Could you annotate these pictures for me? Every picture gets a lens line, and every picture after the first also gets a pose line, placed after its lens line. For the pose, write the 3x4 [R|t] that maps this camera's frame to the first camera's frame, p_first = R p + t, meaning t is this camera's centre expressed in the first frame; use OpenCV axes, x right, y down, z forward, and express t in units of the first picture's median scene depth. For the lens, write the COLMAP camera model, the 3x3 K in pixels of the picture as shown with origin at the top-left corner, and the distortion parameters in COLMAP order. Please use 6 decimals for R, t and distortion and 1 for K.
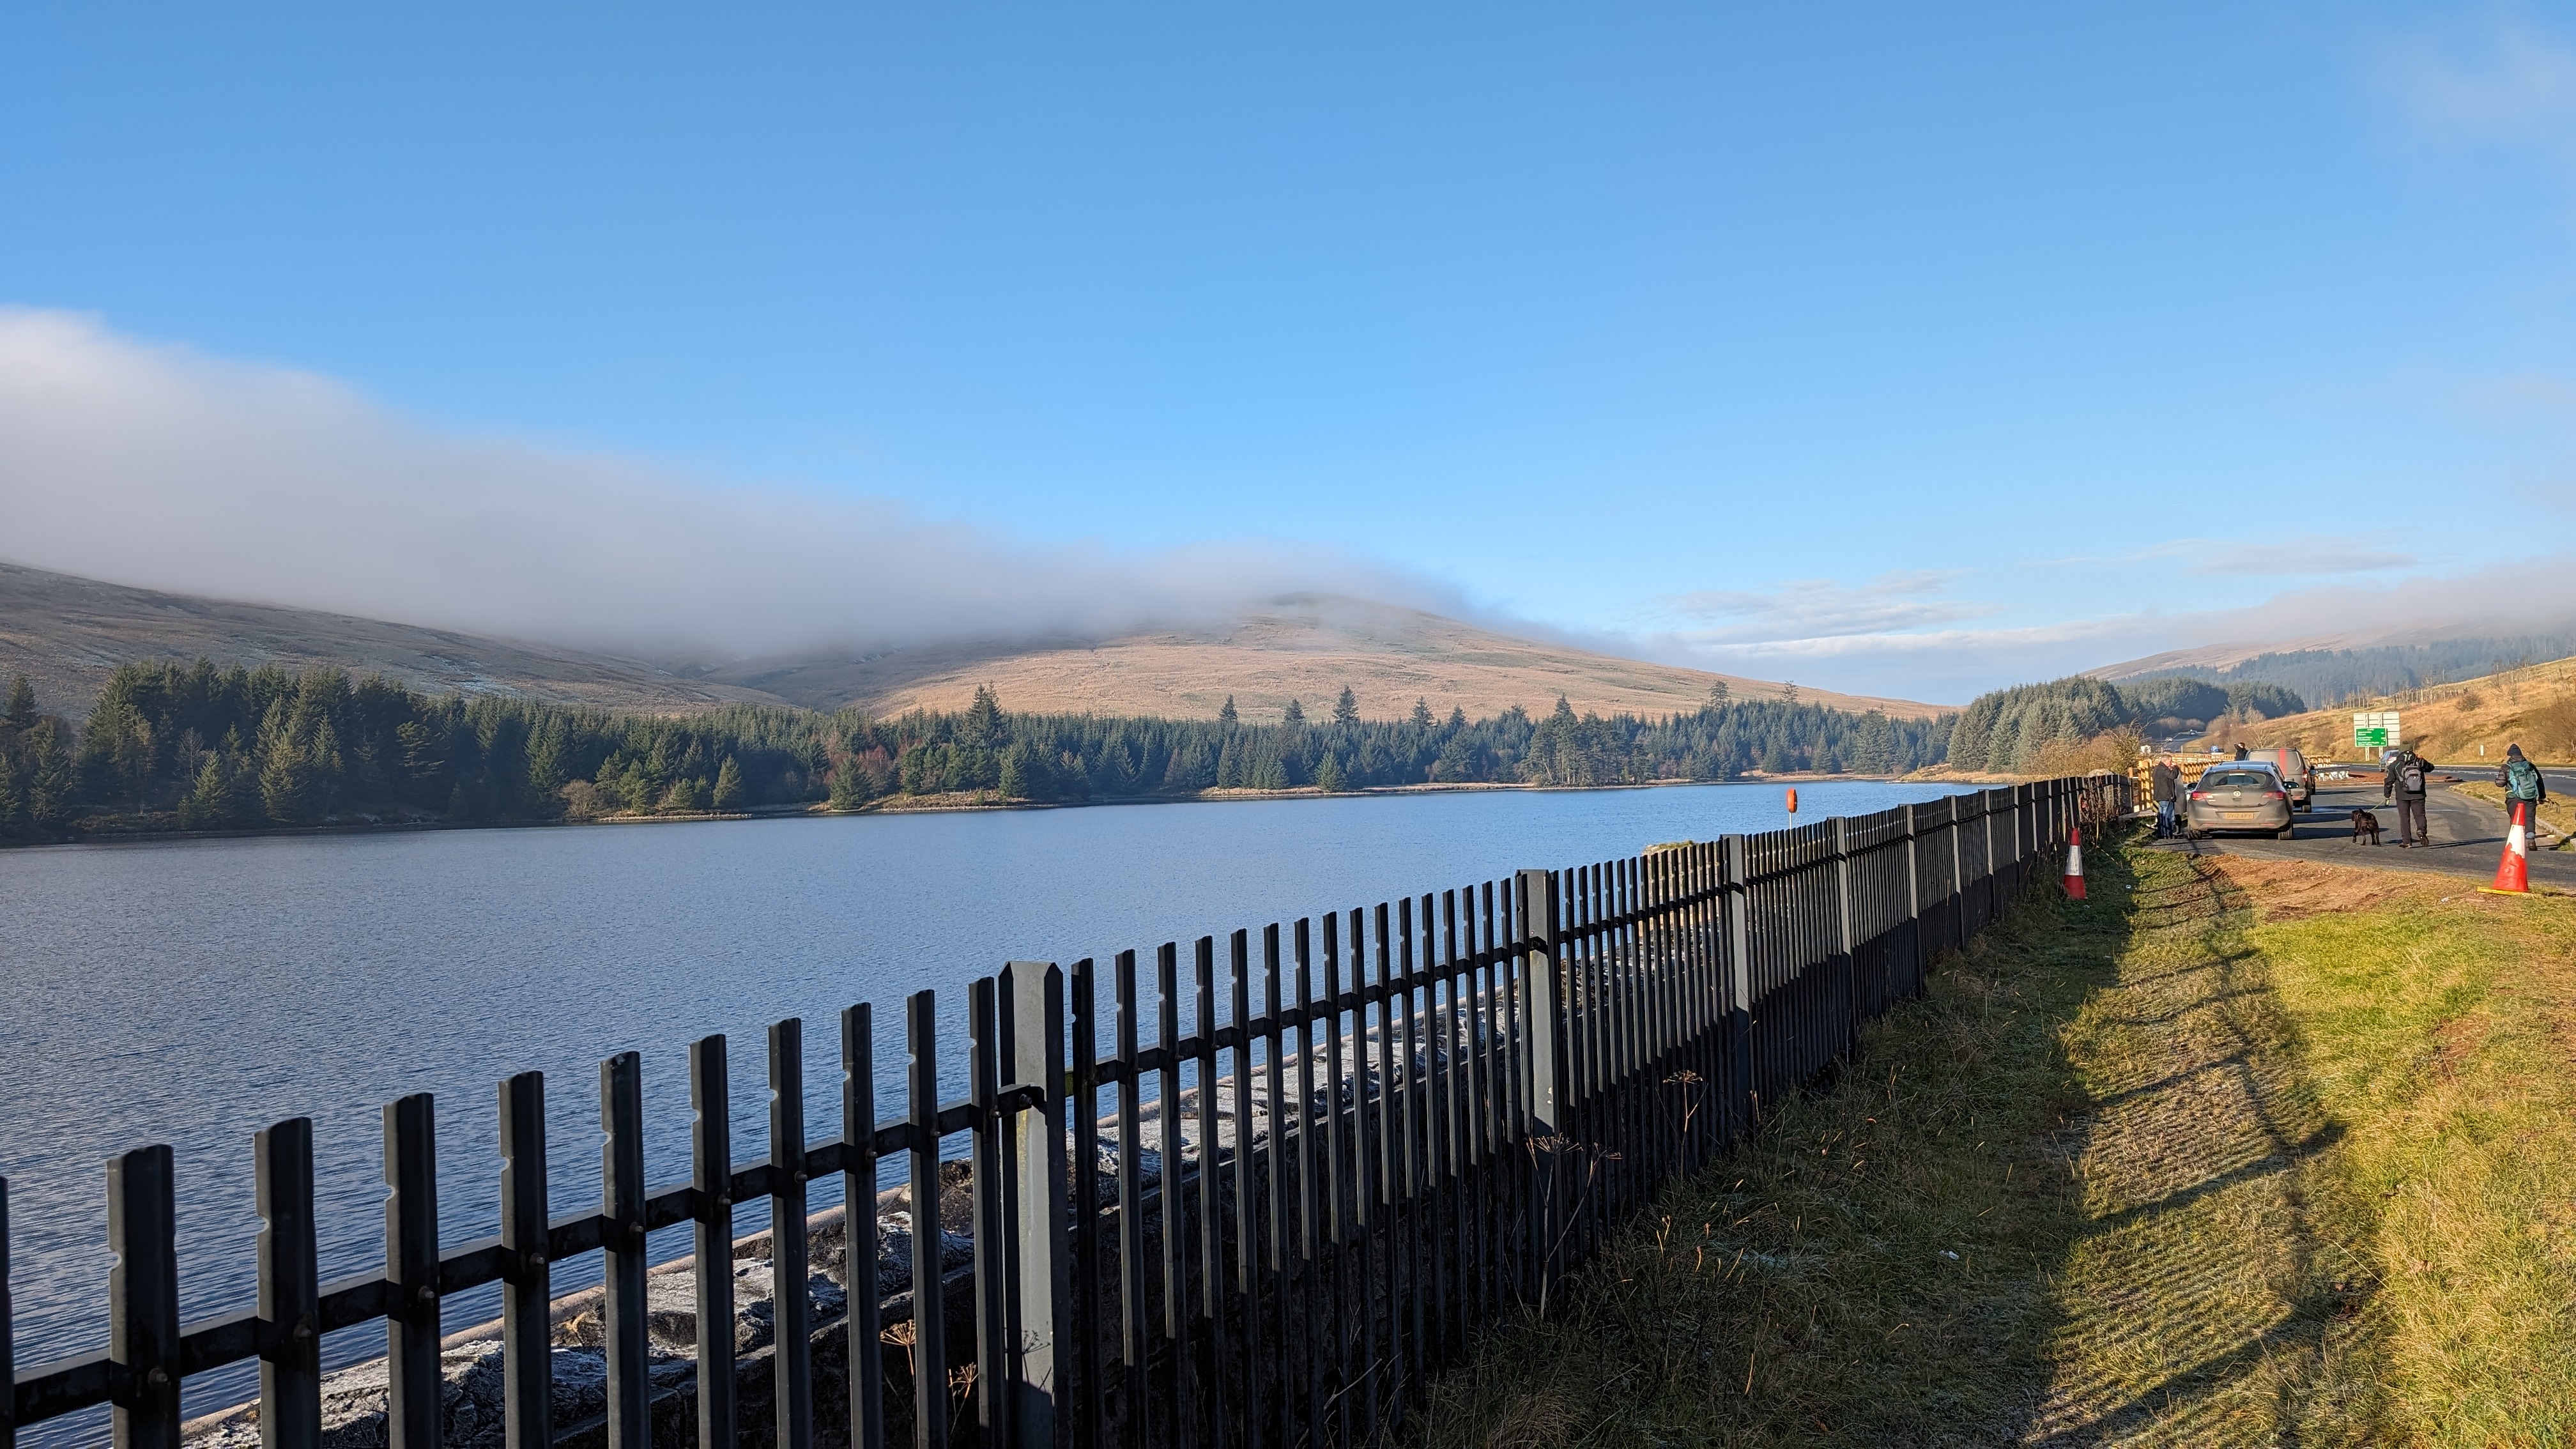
lens RADIAL K [[1768.0, 0, 1288.0], [0, 1768.0, 724.5], [0, 0, 1]] dist [0.050538, -0.122934]
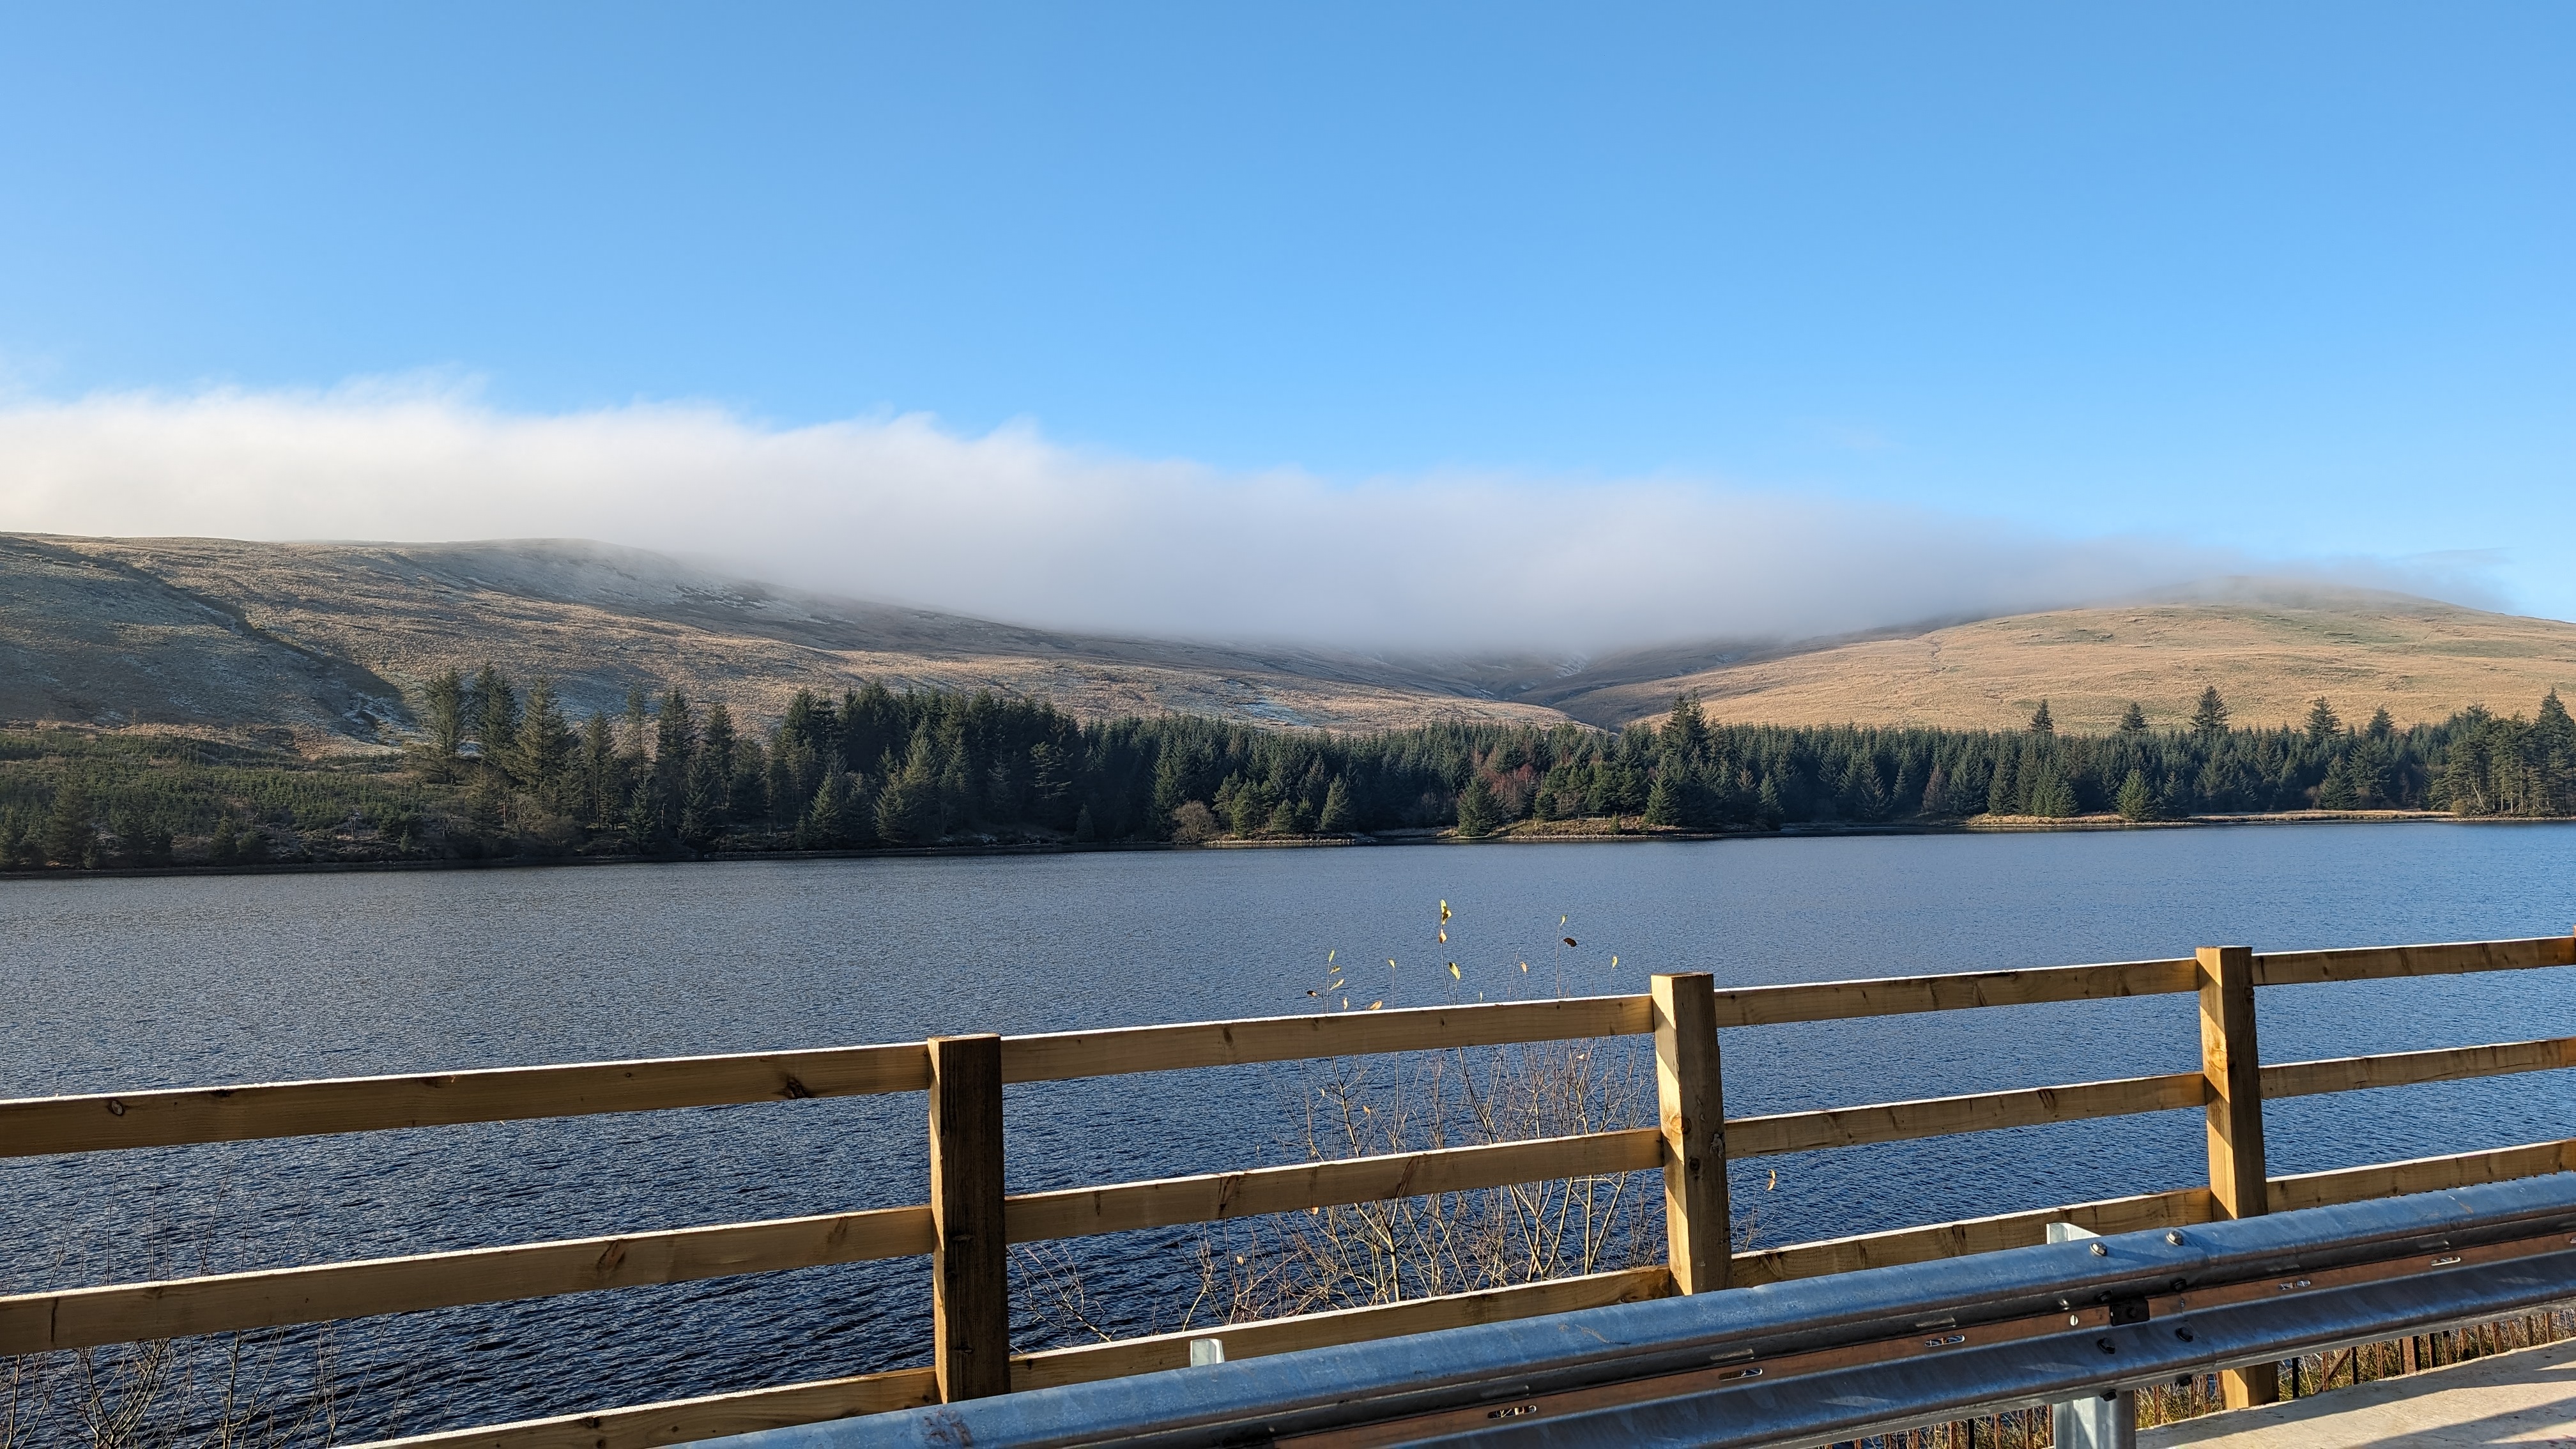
lens RADIAL K [[1768.0, 0, 1288.0], [0, 1768.0, 724.5], [0, 0, 1]] dist [0.050538, -0.122934]
pose [[0.870951, -0.015846, -0.491115, 0.082278], [0.010816, 0.999856, -0.013081, 0.002136], [0.491251, 0.006081, 0.870997, 0.145485]]
